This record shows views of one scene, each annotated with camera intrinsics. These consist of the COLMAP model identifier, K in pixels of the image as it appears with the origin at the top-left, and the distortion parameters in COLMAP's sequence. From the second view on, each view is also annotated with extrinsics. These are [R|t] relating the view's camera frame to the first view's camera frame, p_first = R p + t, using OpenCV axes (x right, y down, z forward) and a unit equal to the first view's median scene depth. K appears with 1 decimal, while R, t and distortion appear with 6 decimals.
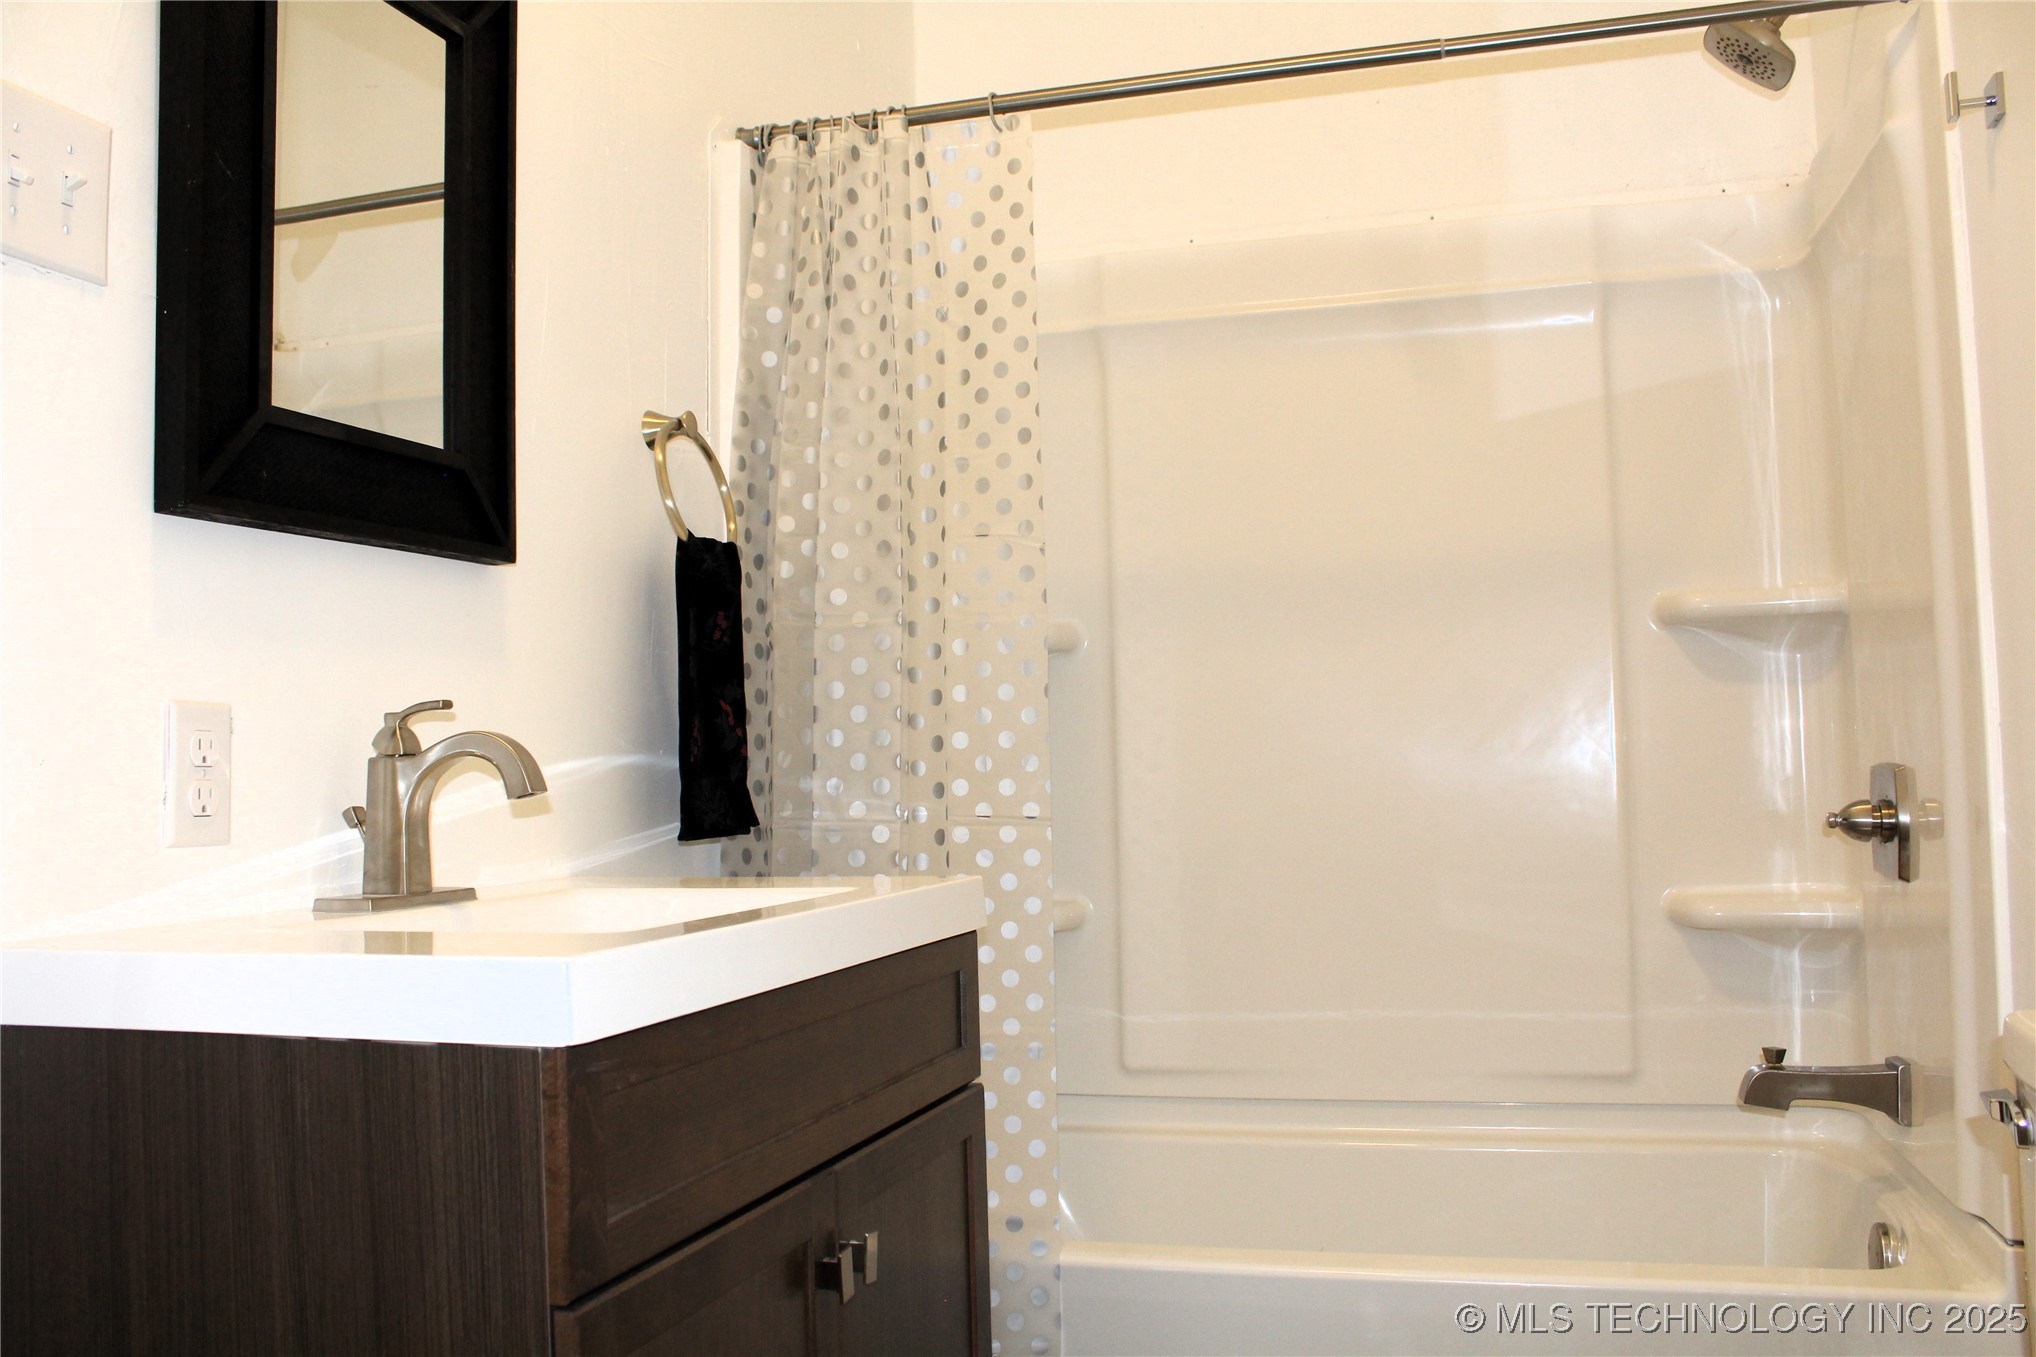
lens RADIAL K [[1689.8, 0, 1018.0], [0, 1689.8, 678.5], [0, 0, 1]] dist [-0.173308, 0.157508]
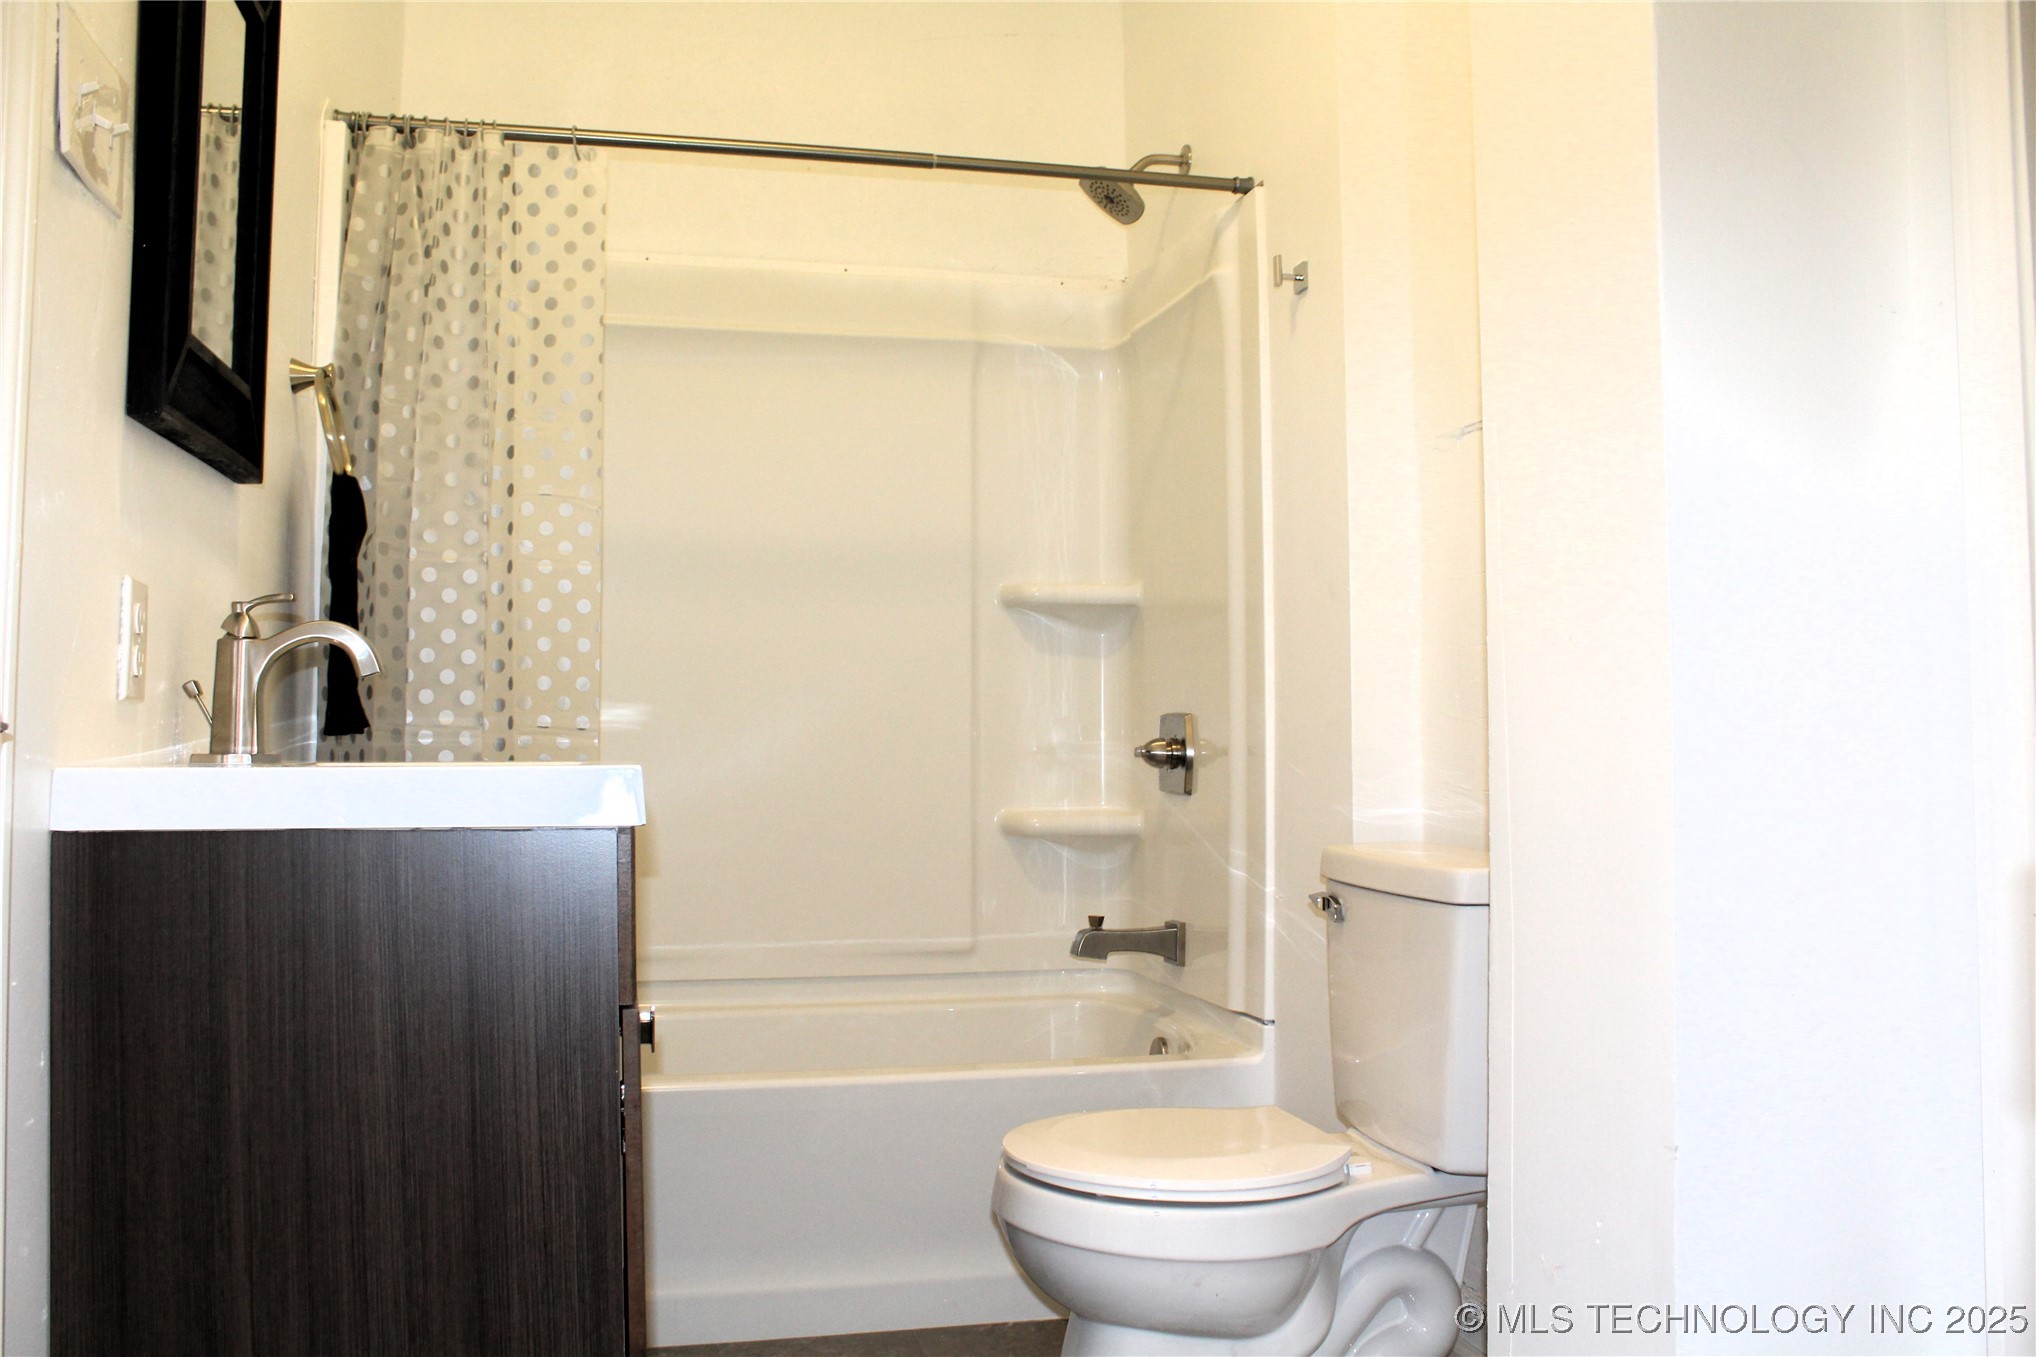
lens RADIAL K [[1689.8, 0, 1018.0], [0, 1689.8, 678.5], [0, 0, 1]] dist [-0.173308, 0.157508]
pose [[0.862206, 0.044077, 0.504637, -0.322348], [-0.047550, 0.998851, -0.006000, 0.037055], [-0.504322, -0.018823, 0.863311, -0.195181]]
